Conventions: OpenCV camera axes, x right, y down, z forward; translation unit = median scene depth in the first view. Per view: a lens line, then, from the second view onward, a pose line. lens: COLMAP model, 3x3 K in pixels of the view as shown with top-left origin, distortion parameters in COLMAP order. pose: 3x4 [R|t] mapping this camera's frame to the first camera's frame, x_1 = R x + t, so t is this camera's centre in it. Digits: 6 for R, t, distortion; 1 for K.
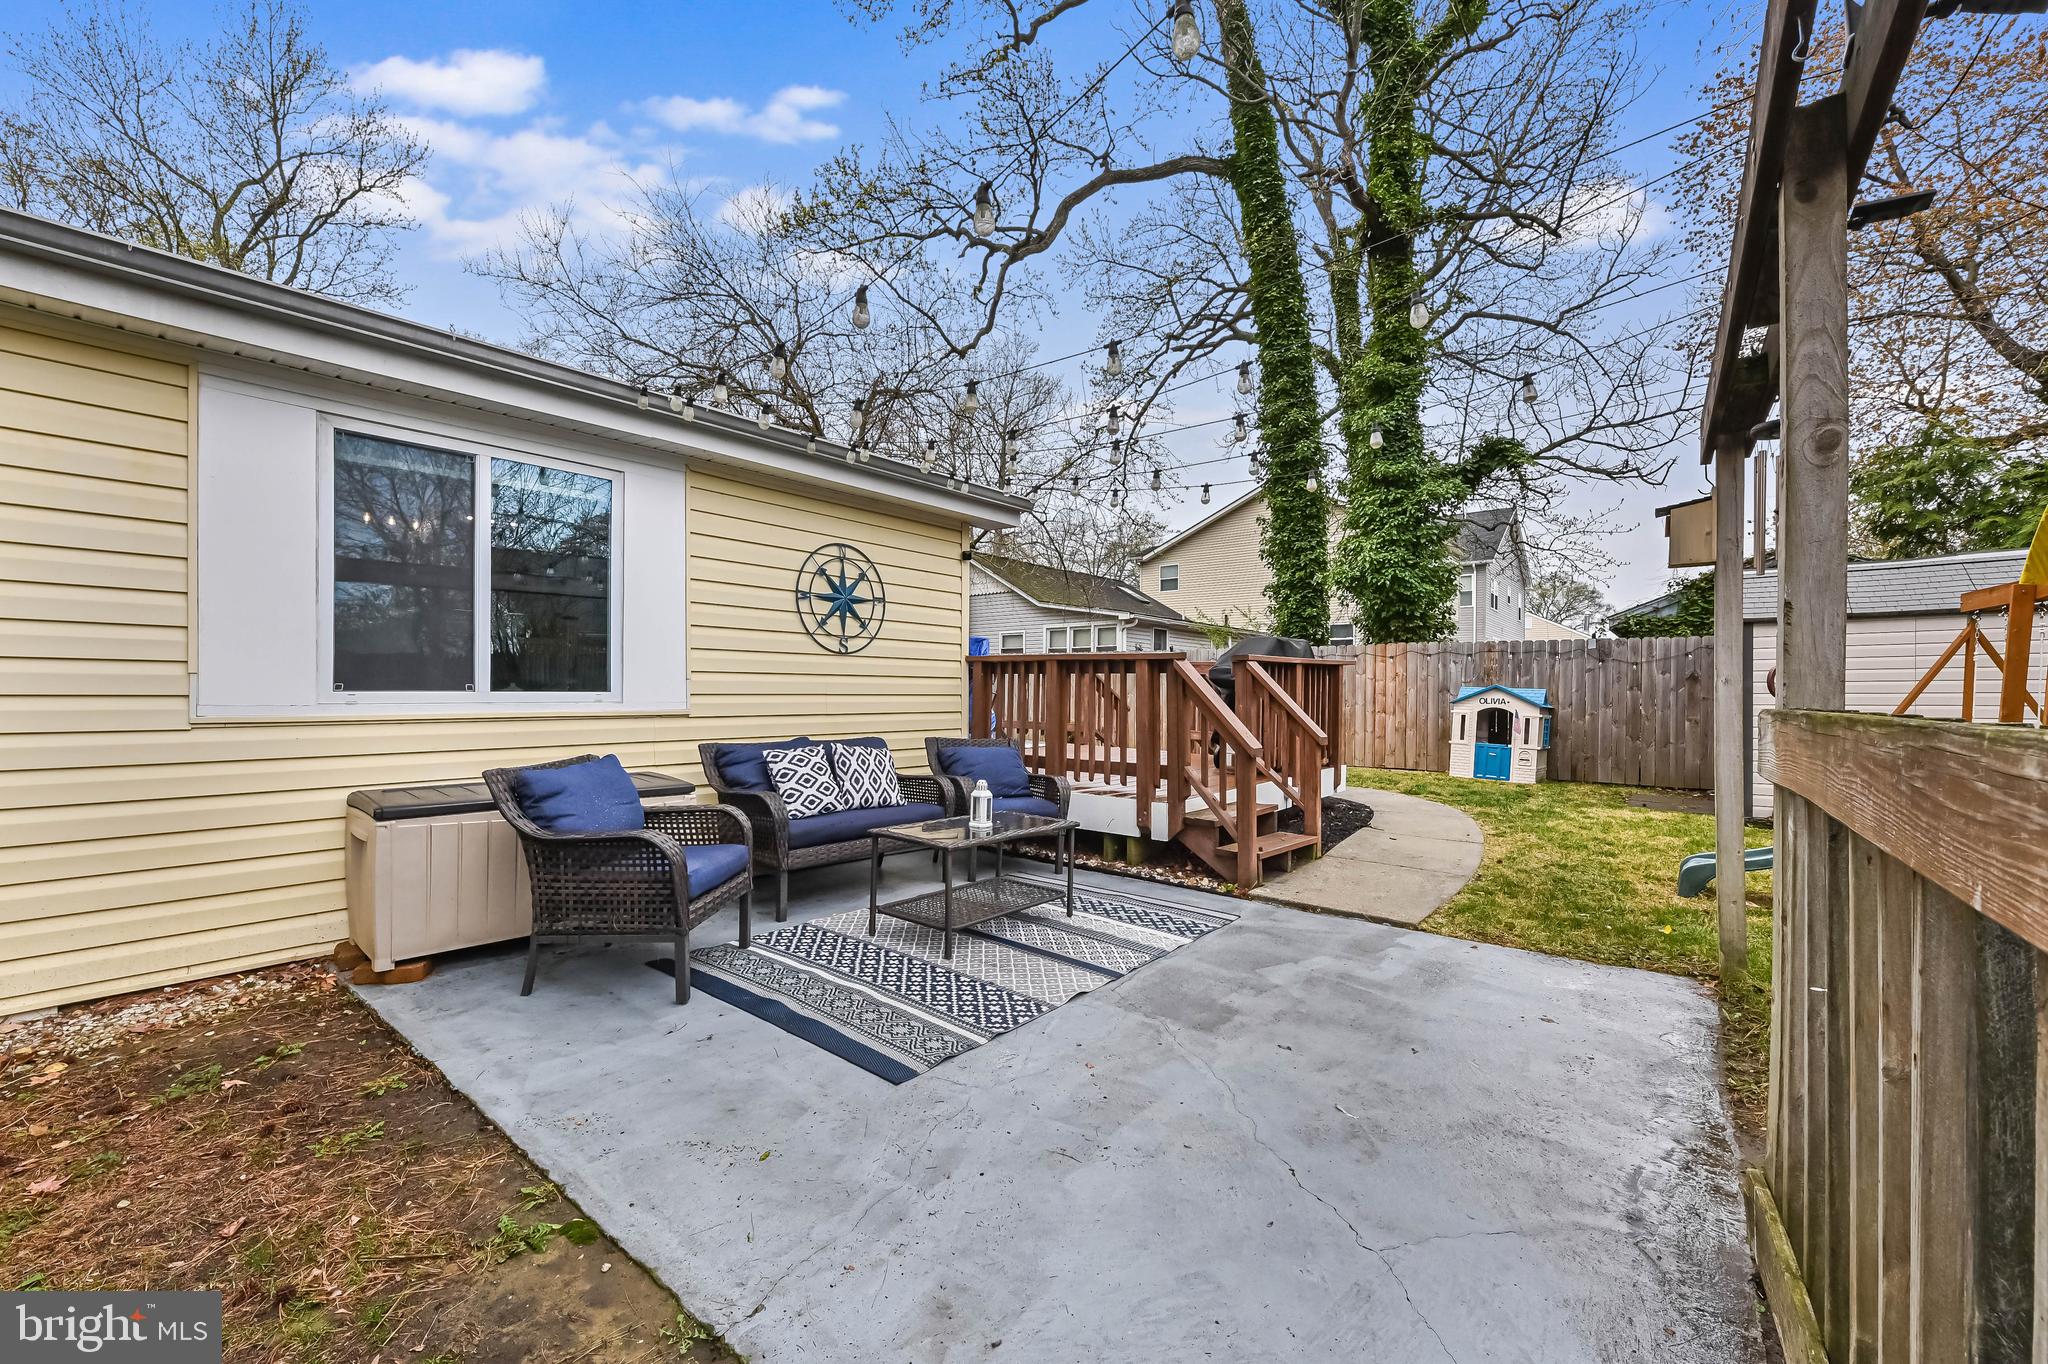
lens RADIAL K [[827.2, 0, 1021.7], [0, 827.2, 690.7], [0, 0, 1]] dist [-0.003994, -0.000369]
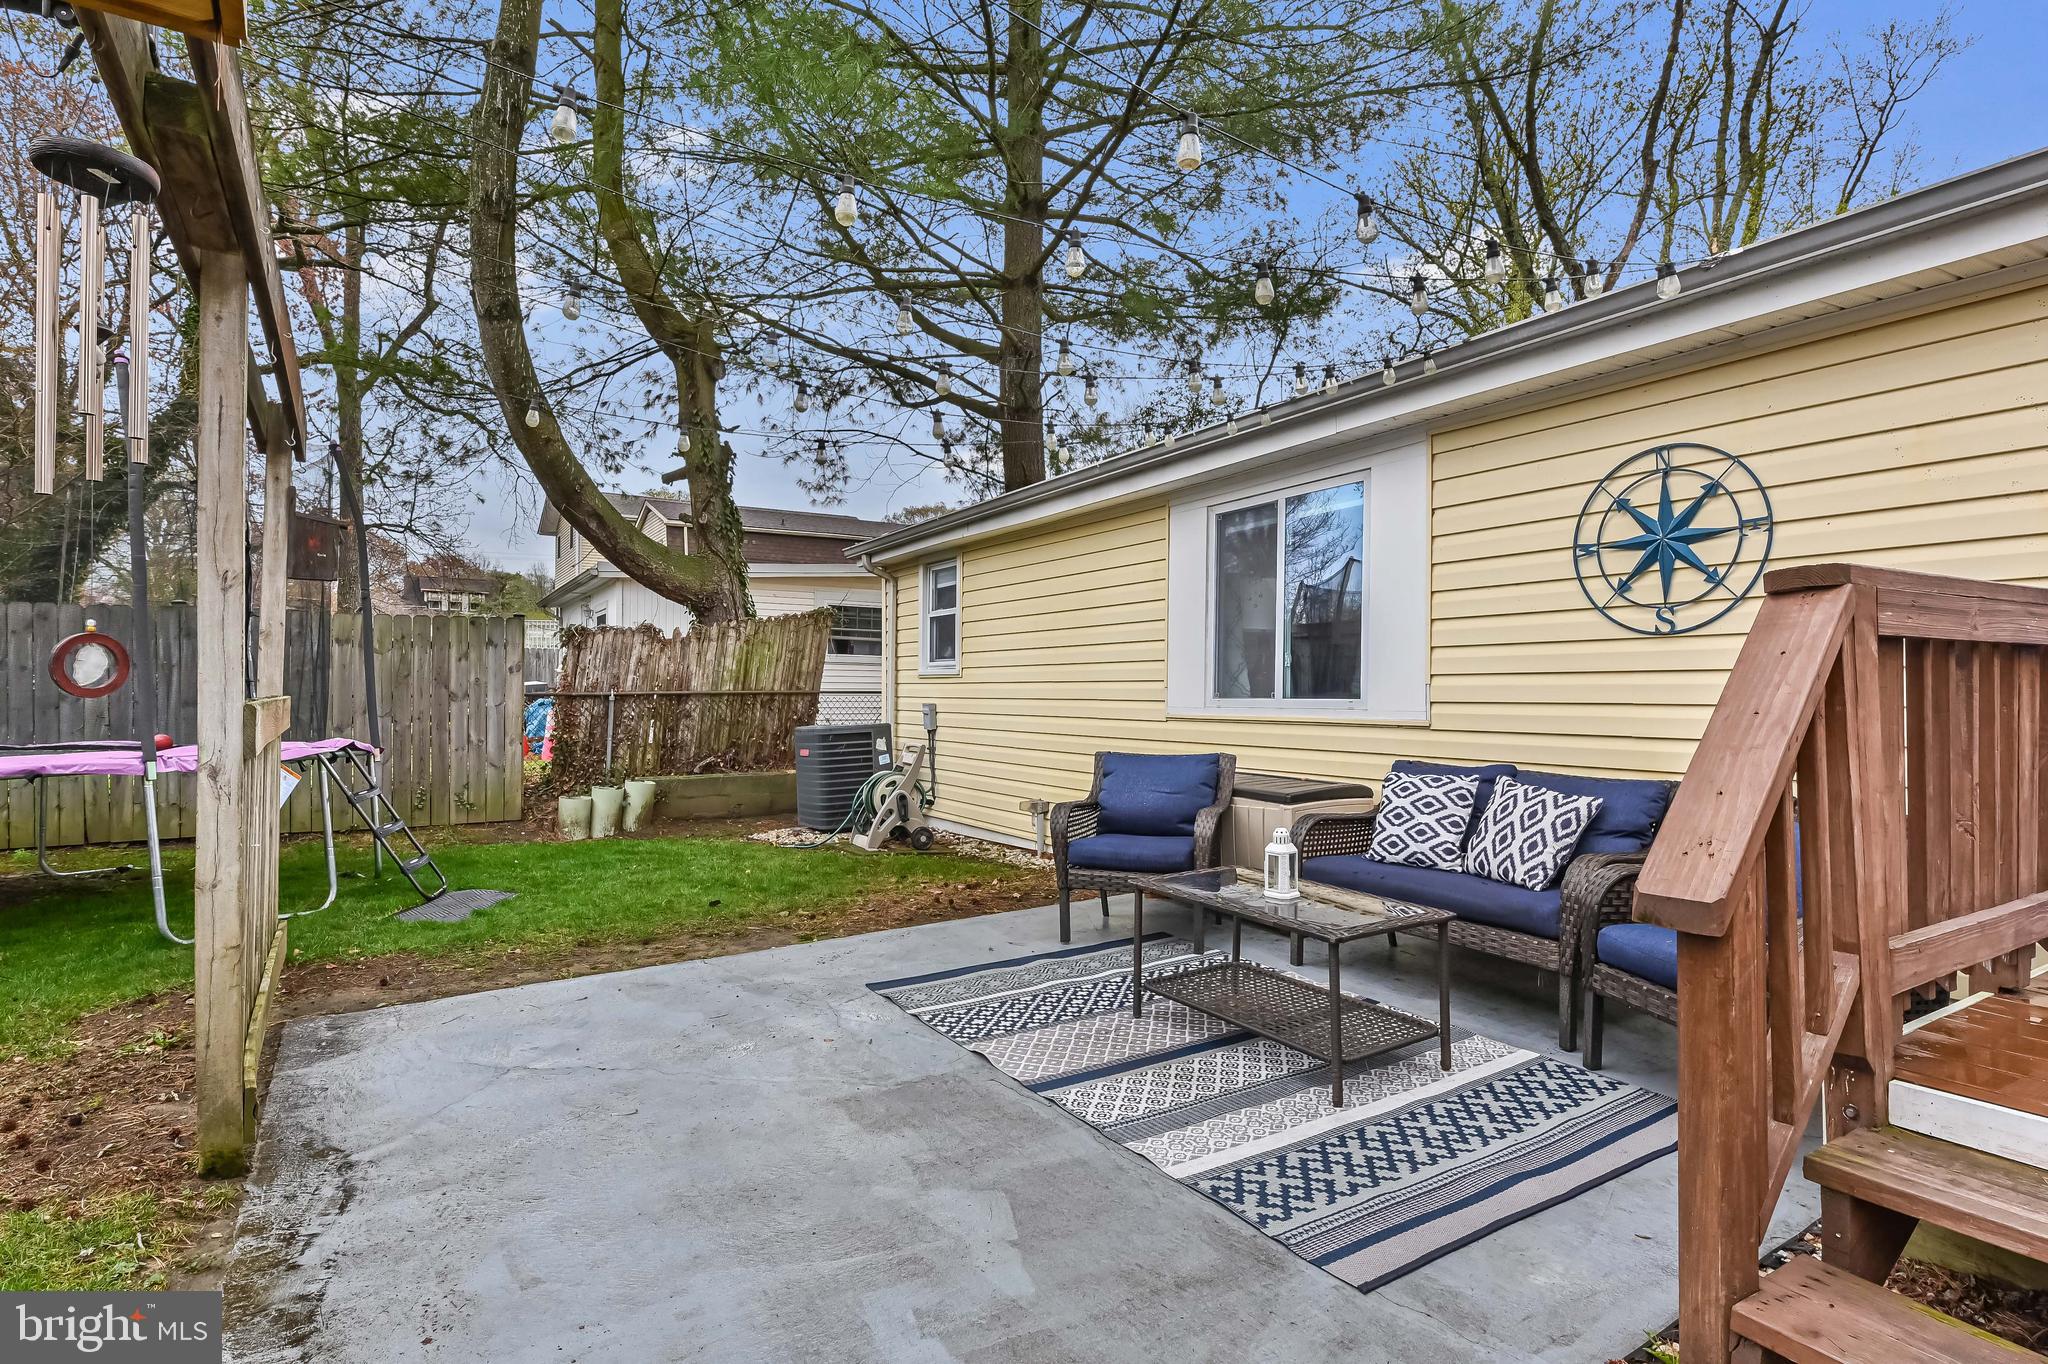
lens RADIAL K [[1035.6, 0, 1021.5], [0, 1035.6, 685.6], [0, 0, 1]] dist [0.000358, 0.000759]
pose [[-0.338545, -0.014180, -0.940843, 0.782534], [-0.003907, 0.999899, -0.013664, 0.003653], [0.940942, -0.000950, -0.338566, 1.036431]]
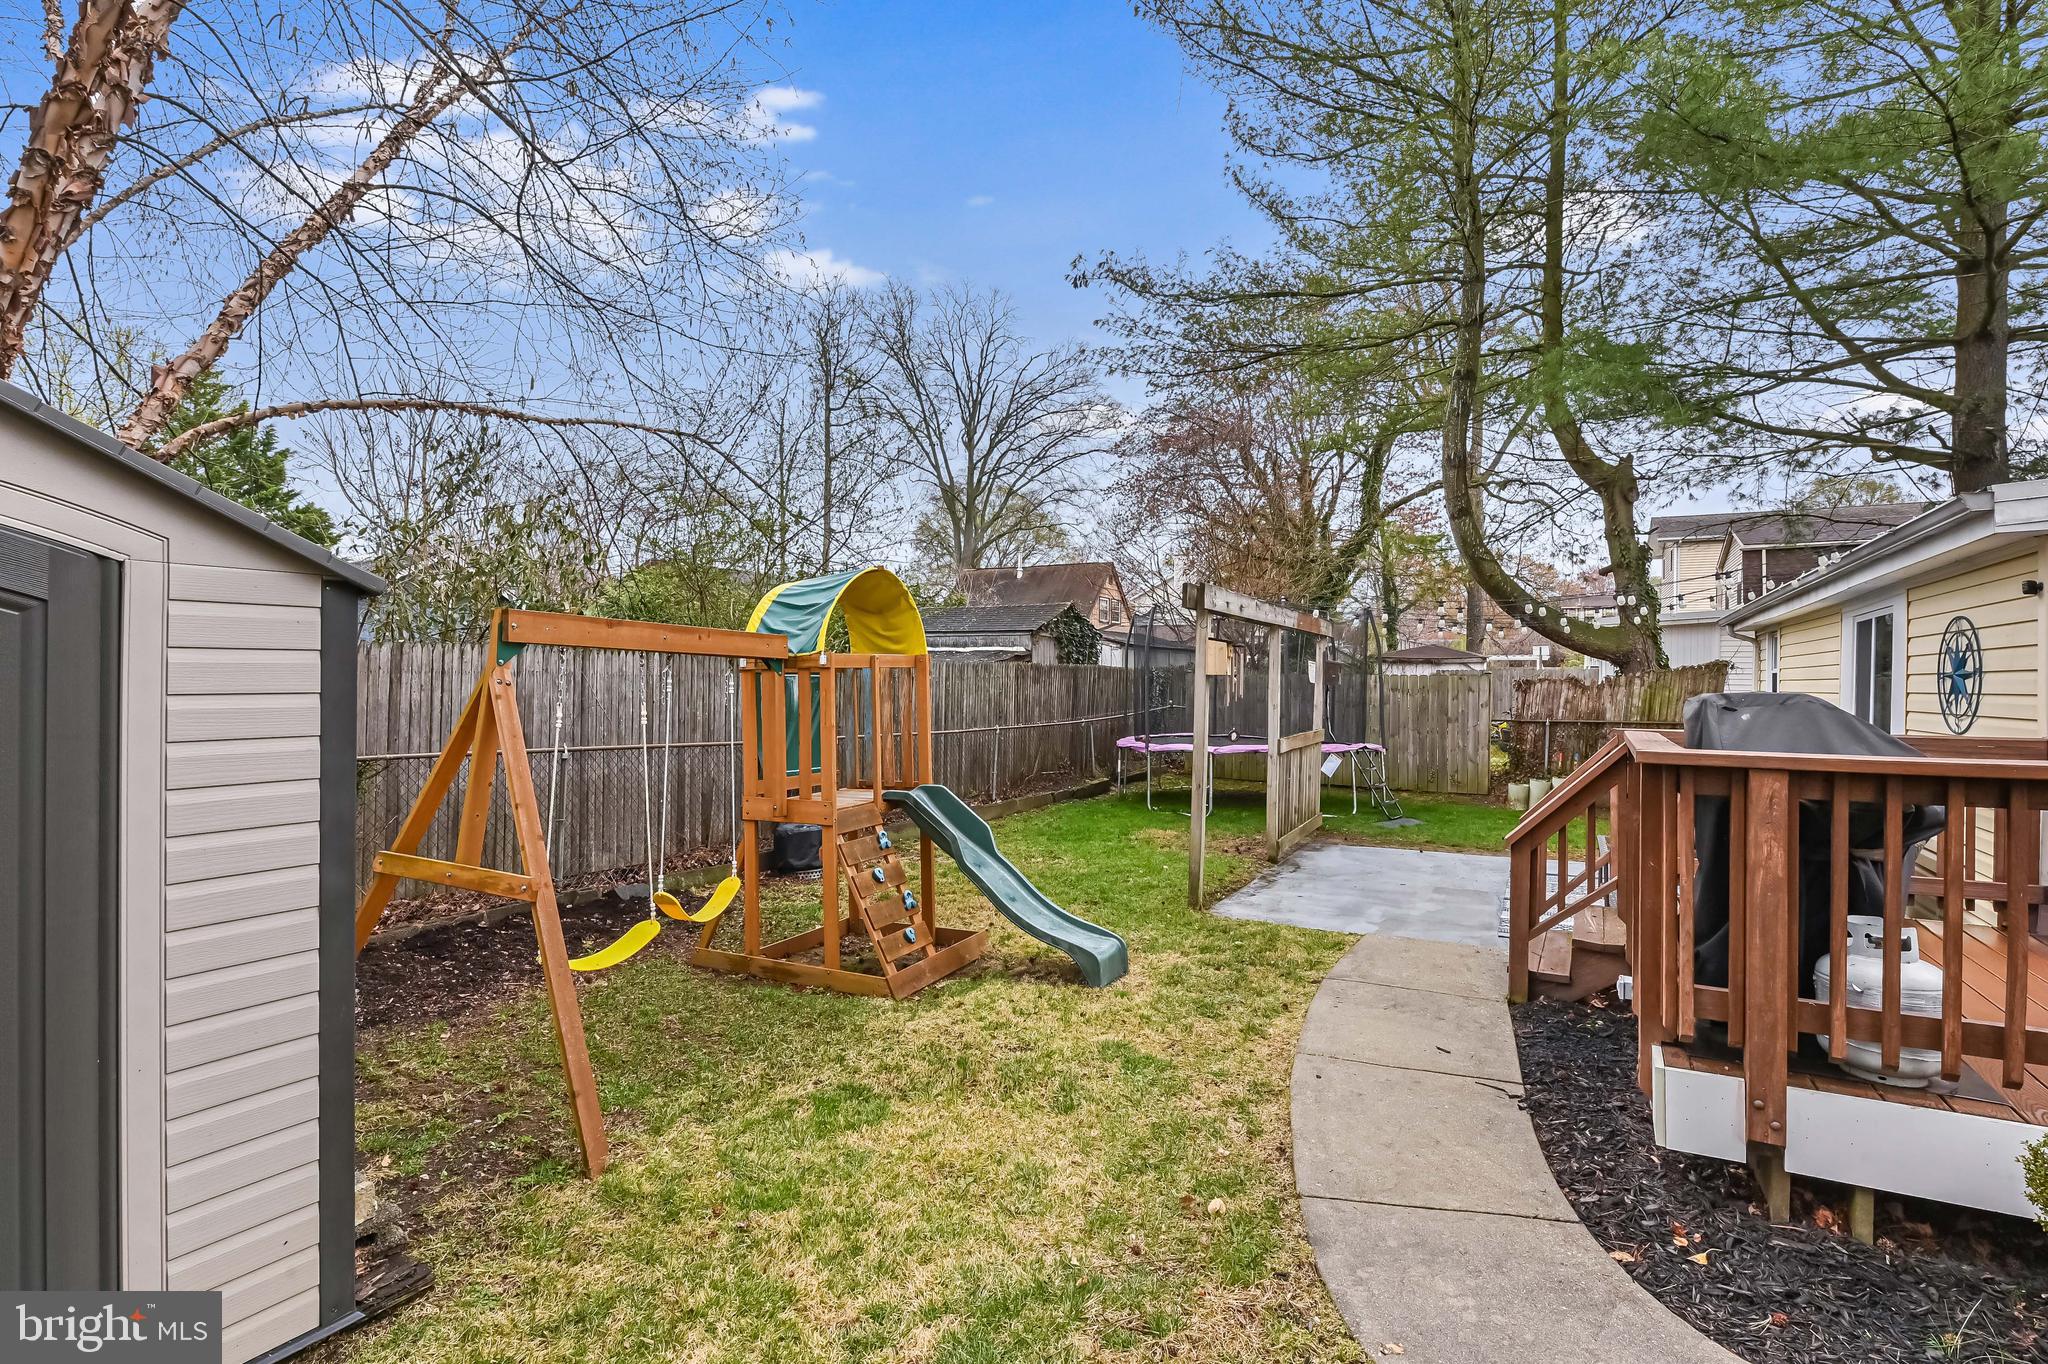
lens RADIAL K [[1021.4, 0, 1024.4], [0, 1021.4, 684.0], [0, 0, 1]] dist [-0.000850, -0.000222]
pose [[-0.985404, -0.017380, -0.169344, 1.286420], [-0.018700, 0.999806, 0.006208, -0.112987], [0.169203, 0.009284, -0.985537, 2.475173]]
